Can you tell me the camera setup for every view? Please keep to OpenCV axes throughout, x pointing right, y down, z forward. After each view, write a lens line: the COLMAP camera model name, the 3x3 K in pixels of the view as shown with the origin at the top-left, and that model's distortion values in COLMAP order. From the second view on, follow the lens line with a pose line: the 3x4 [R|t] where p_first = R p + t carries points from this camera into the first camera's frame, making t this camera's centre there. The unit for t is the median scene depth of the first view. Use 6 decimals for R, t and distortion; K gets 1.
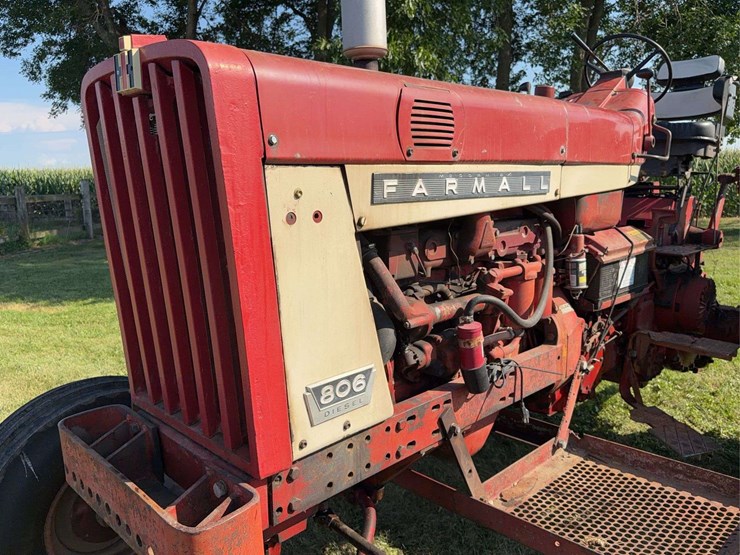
lens RADIAL K [[590.1, 0, 370.0], [0, 590.1, 277.5], [0, 0, 1]] dist [0.123595, -0.202991]
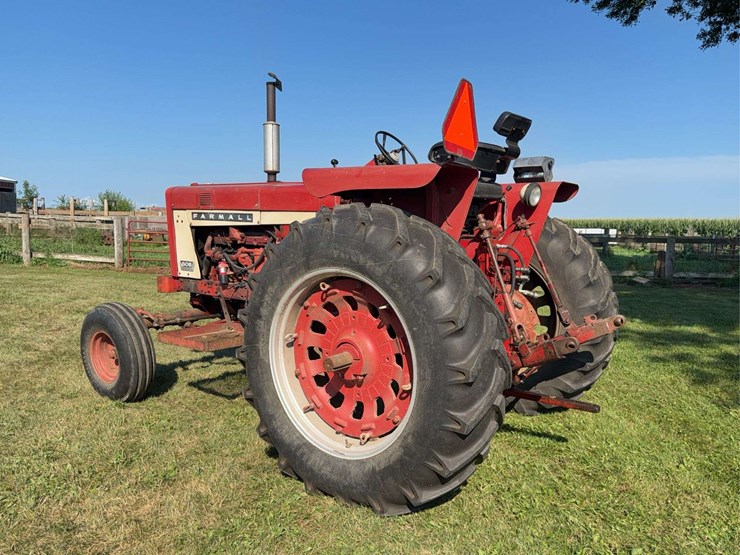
lens RADIAL K [[590.1, 0, 370.0], [0, 590.1, 277.5], [0, 0, 1]] dist [0.123595, -0.202991]
pose [[0.126792, 0.114237, -0.985329, 3.095704], [-0.187468, 0.978204, 0.089287, -0.242305], [0.974053, 0.173396, 0.145445, 1.224072]]
